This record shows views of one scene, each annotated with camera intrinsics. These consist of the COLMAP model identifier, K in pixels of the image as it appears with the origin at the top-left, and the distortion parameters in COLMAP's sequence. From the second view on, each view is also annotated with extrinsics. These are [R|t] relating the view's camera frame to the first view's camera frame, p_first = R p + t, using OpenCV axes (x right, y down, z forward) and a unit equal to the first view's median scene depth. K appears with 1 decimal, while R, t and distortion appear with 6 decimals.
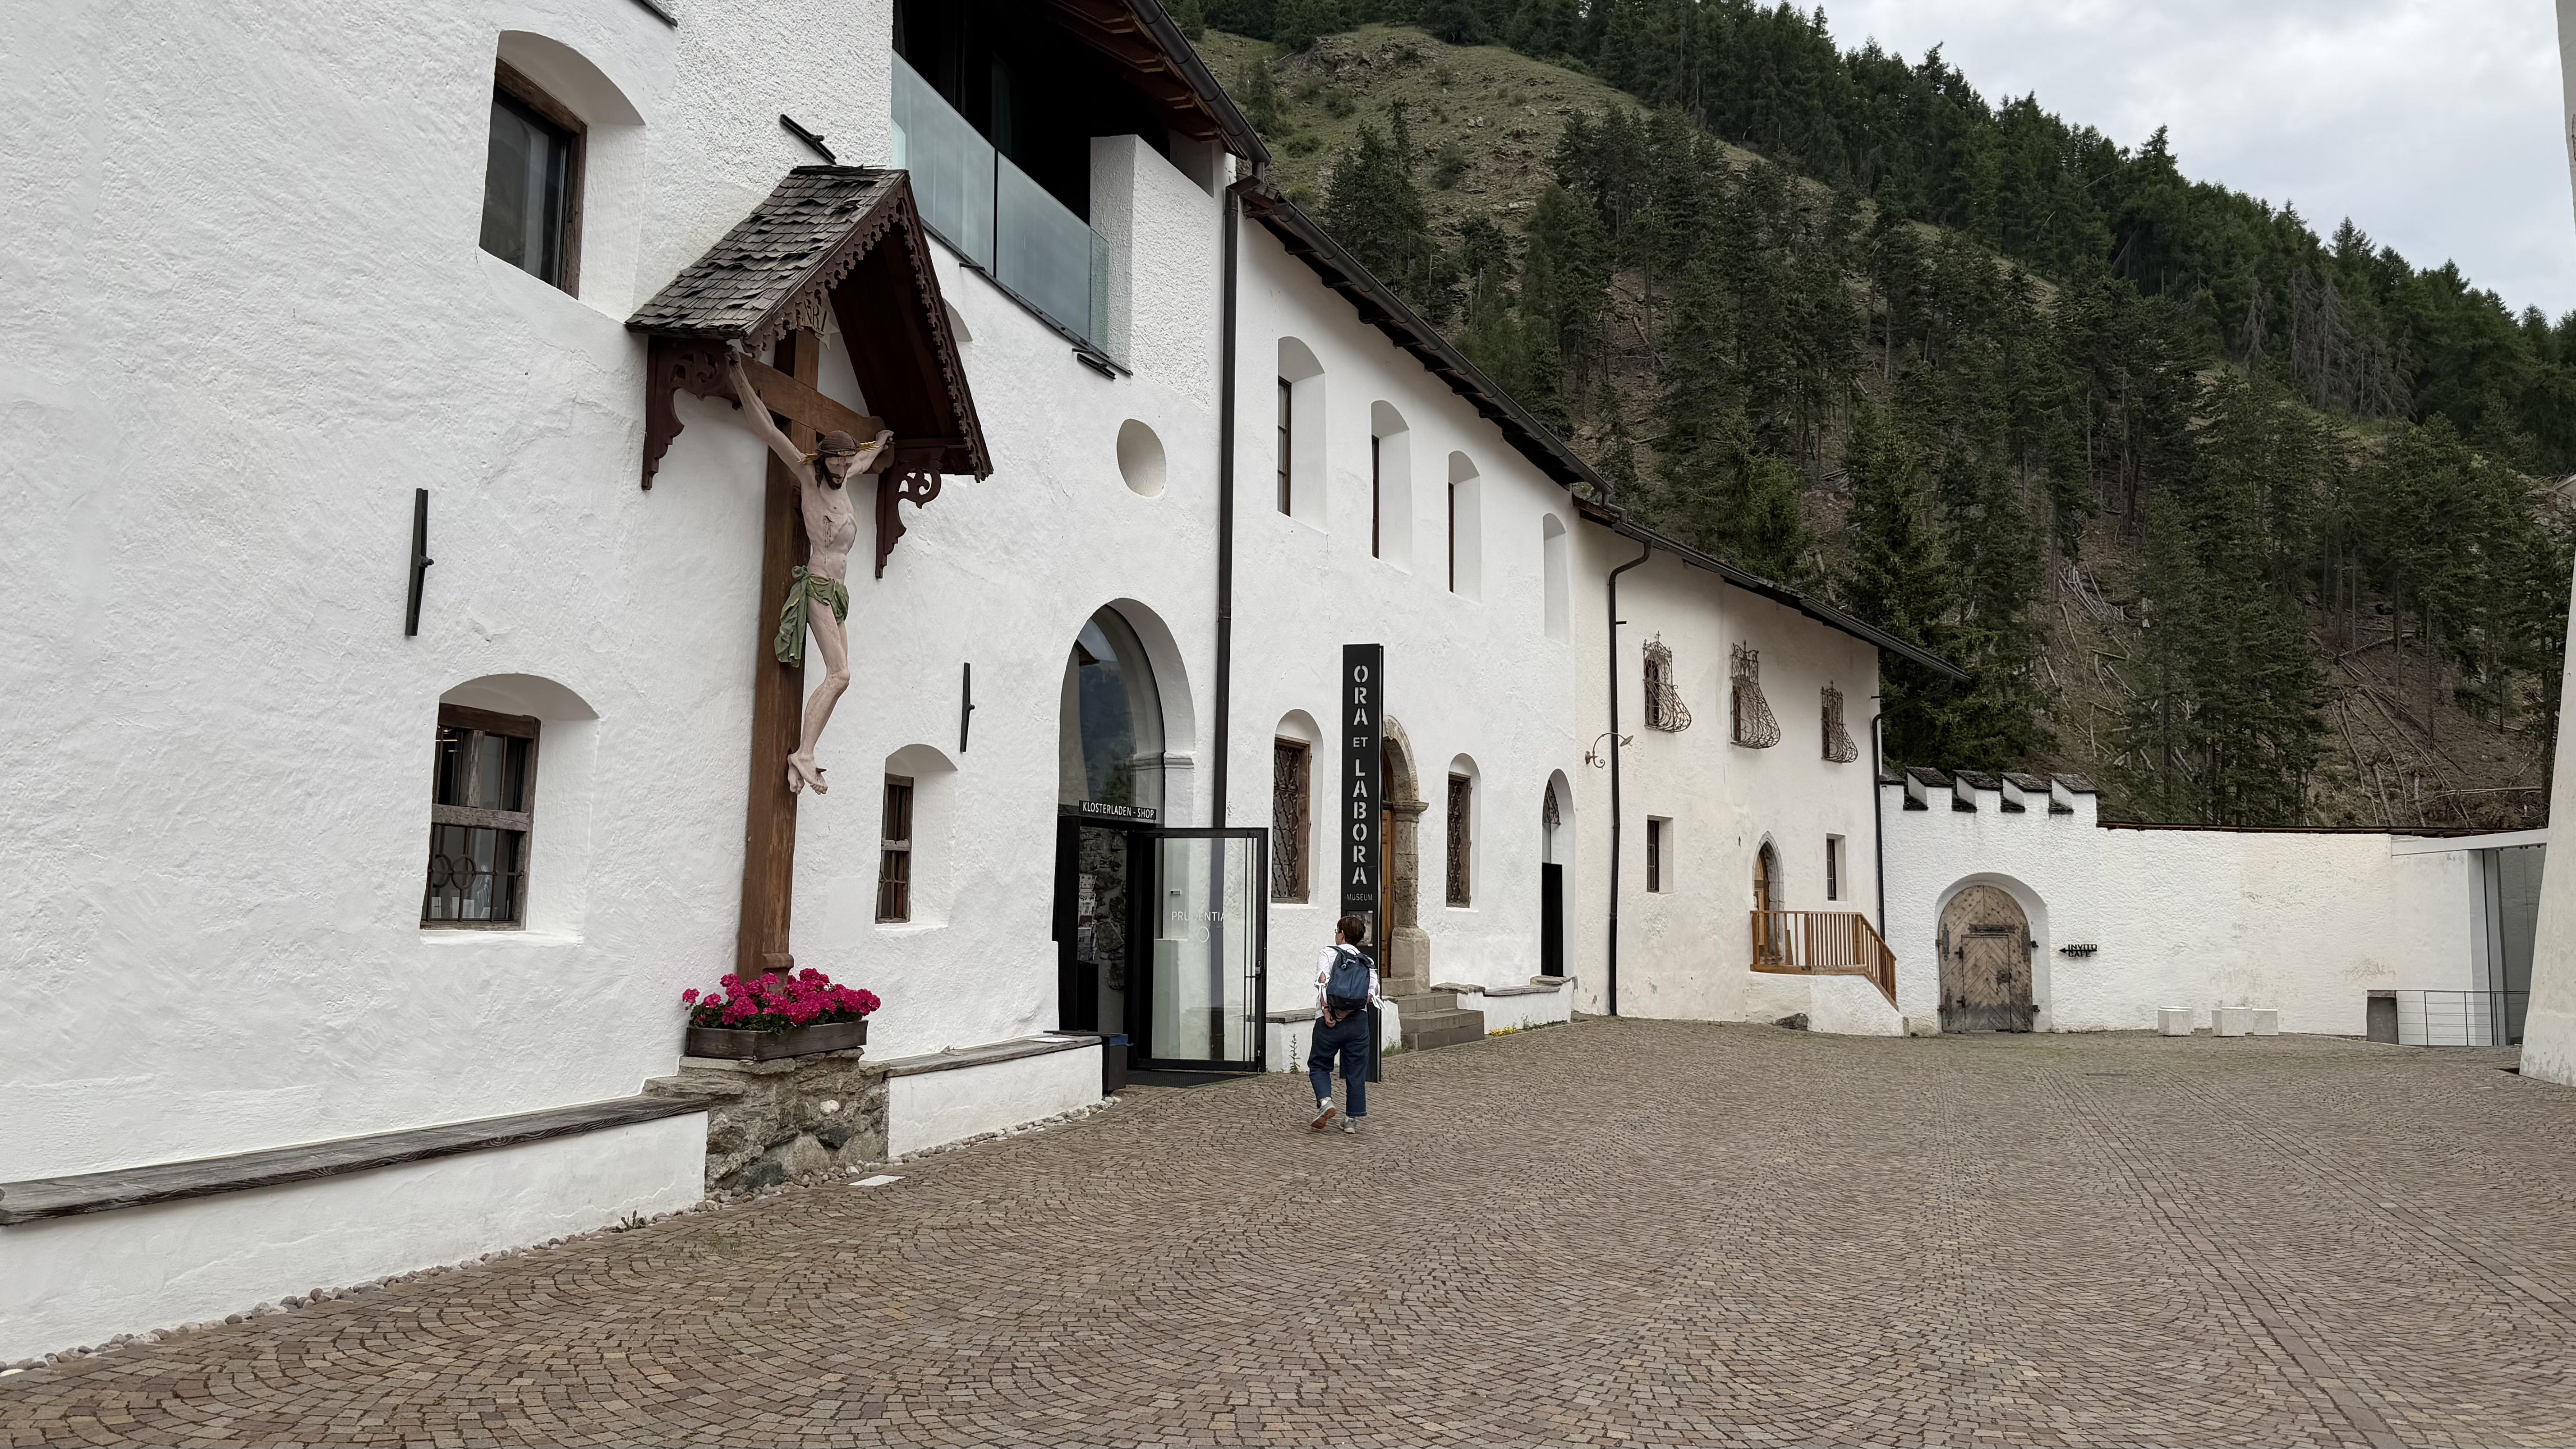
lens RADIAL K [[1776.7, 0, 1285.0], [0, 1776.7, 706.7], [0, 0, 1]] dist [-0.057576, -0.004649]
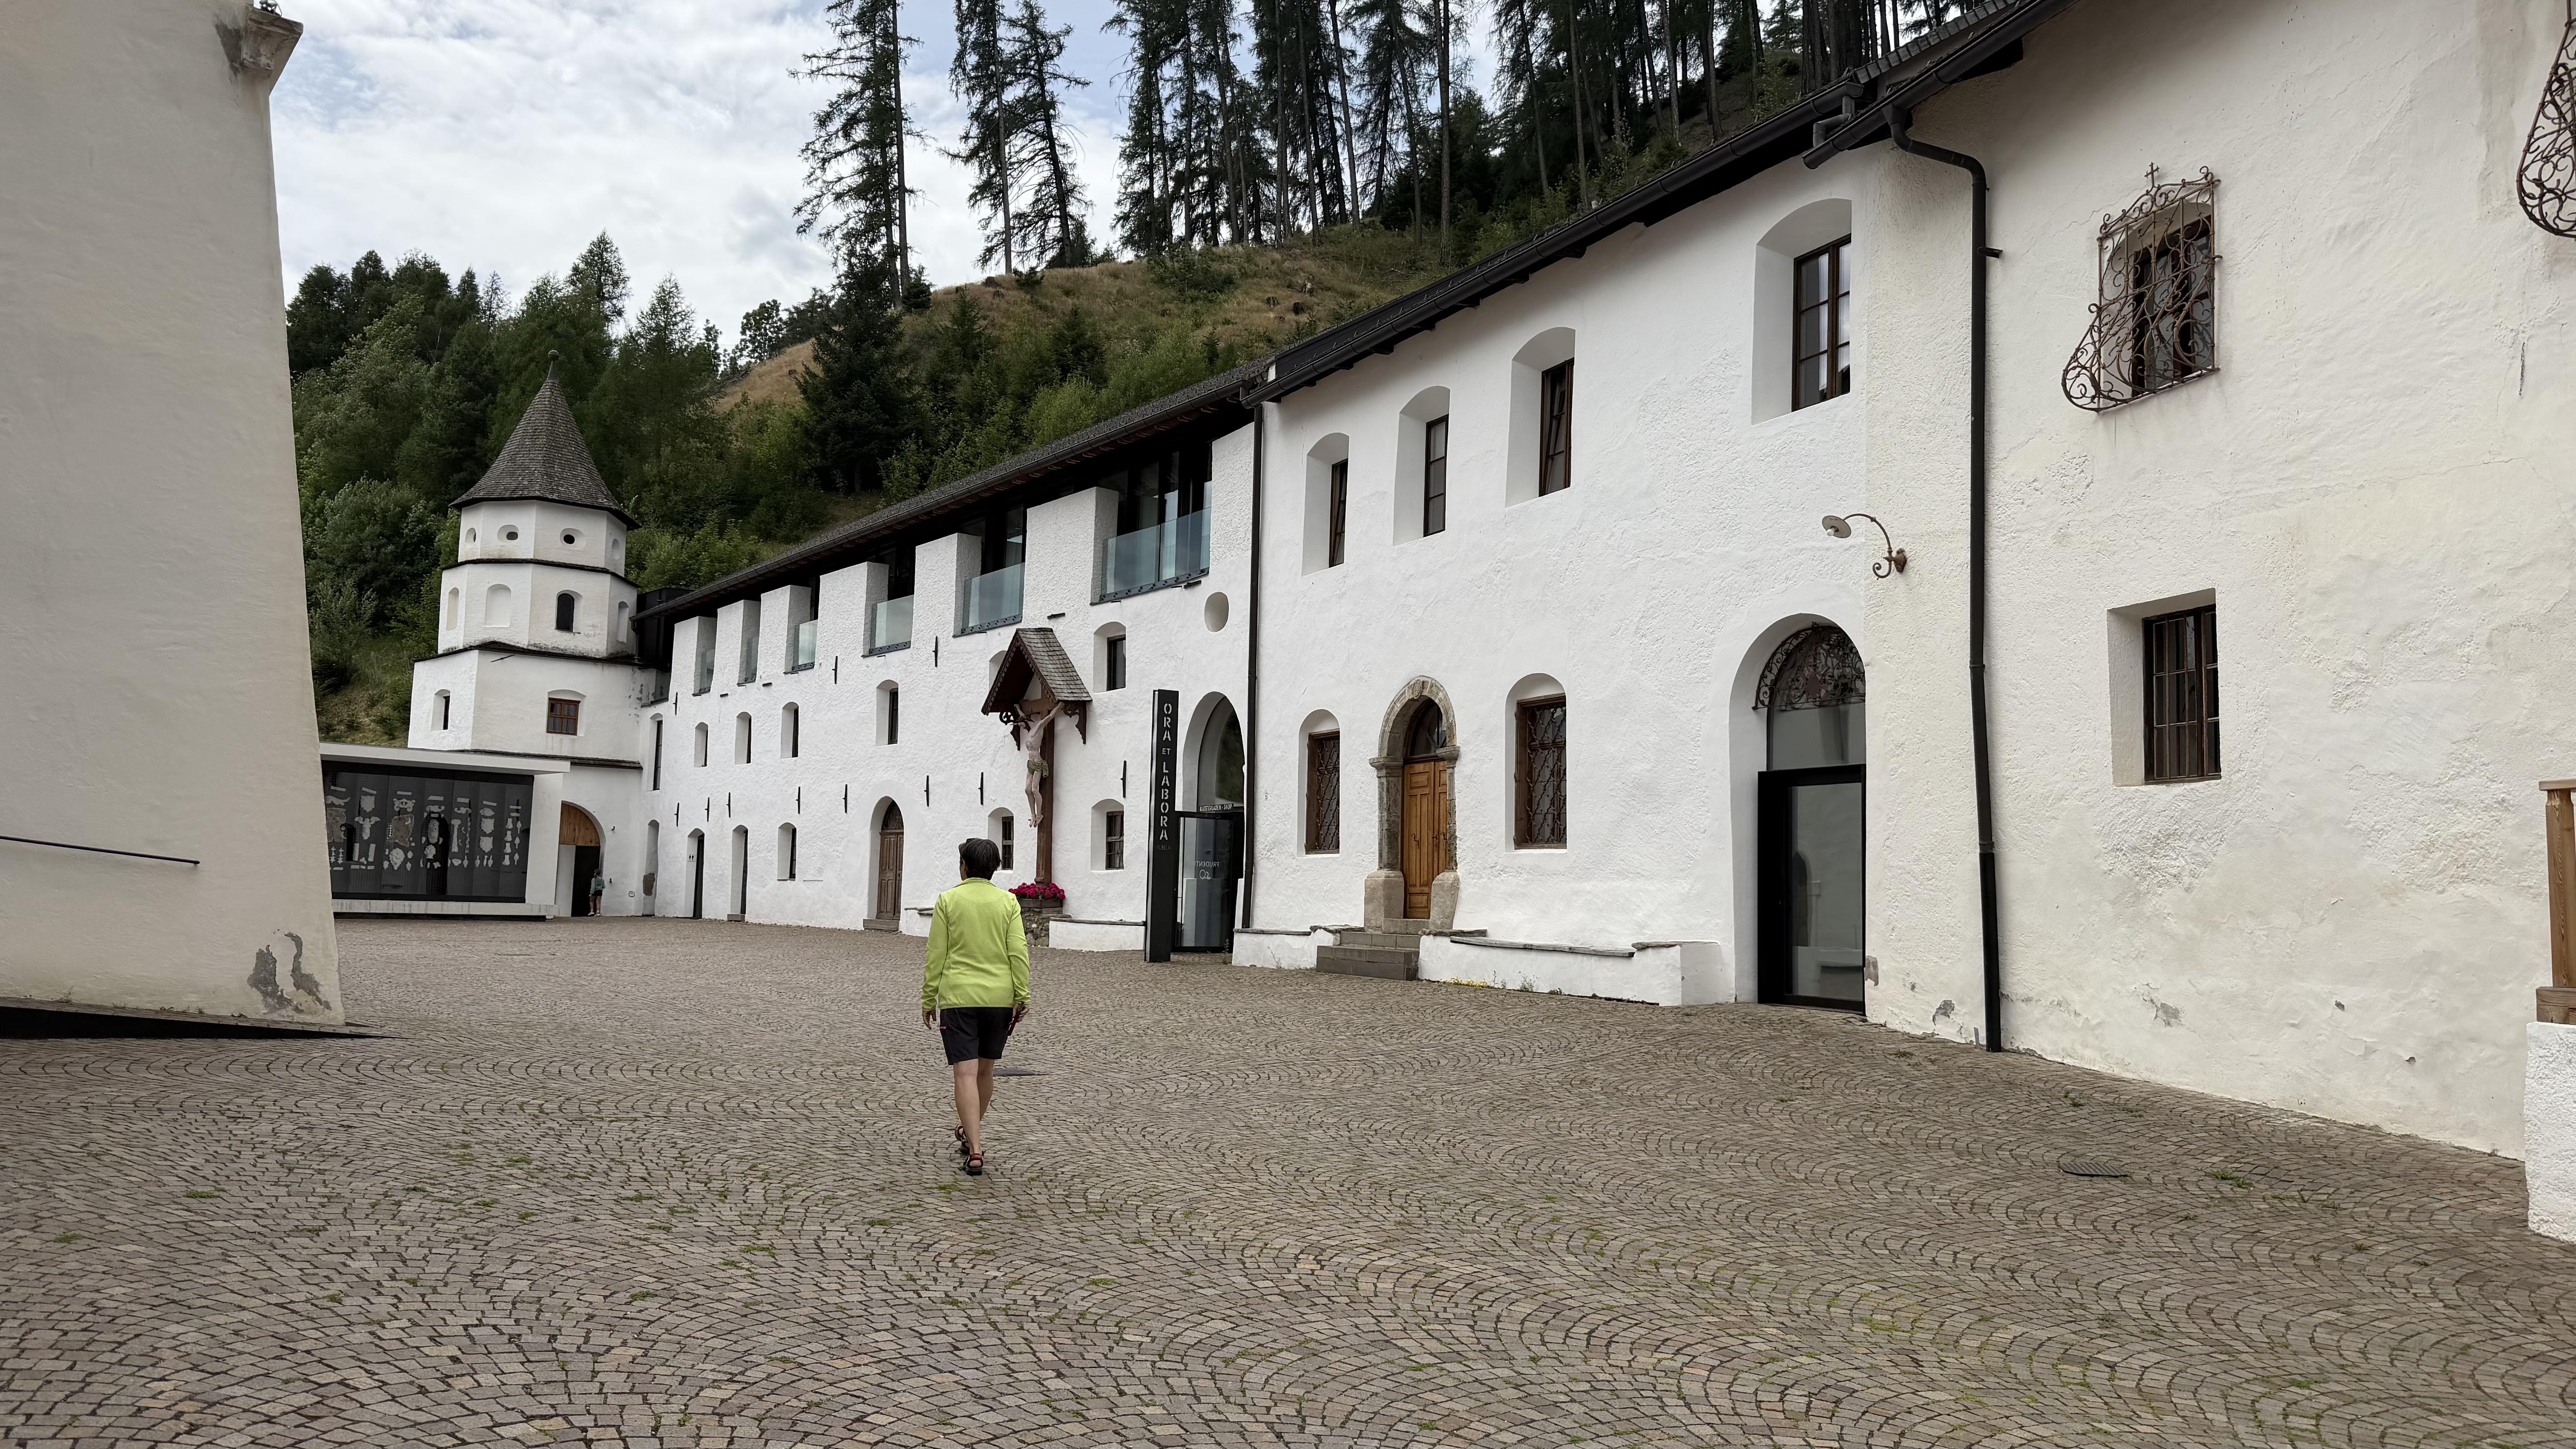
lens RADIAL K [[1817.1, 0, 1286.9], [0, 1817.1, 725.5], [0, 0, 1]] dist [-0.000876, -0.000667]
pose [[-0.610074, -0.119059, -0.783348, 0.834076], [0.043872, 0.982054, -0.183427, 0.200282], [0.791129, -0.146271, -0.593902, 1.360857]]
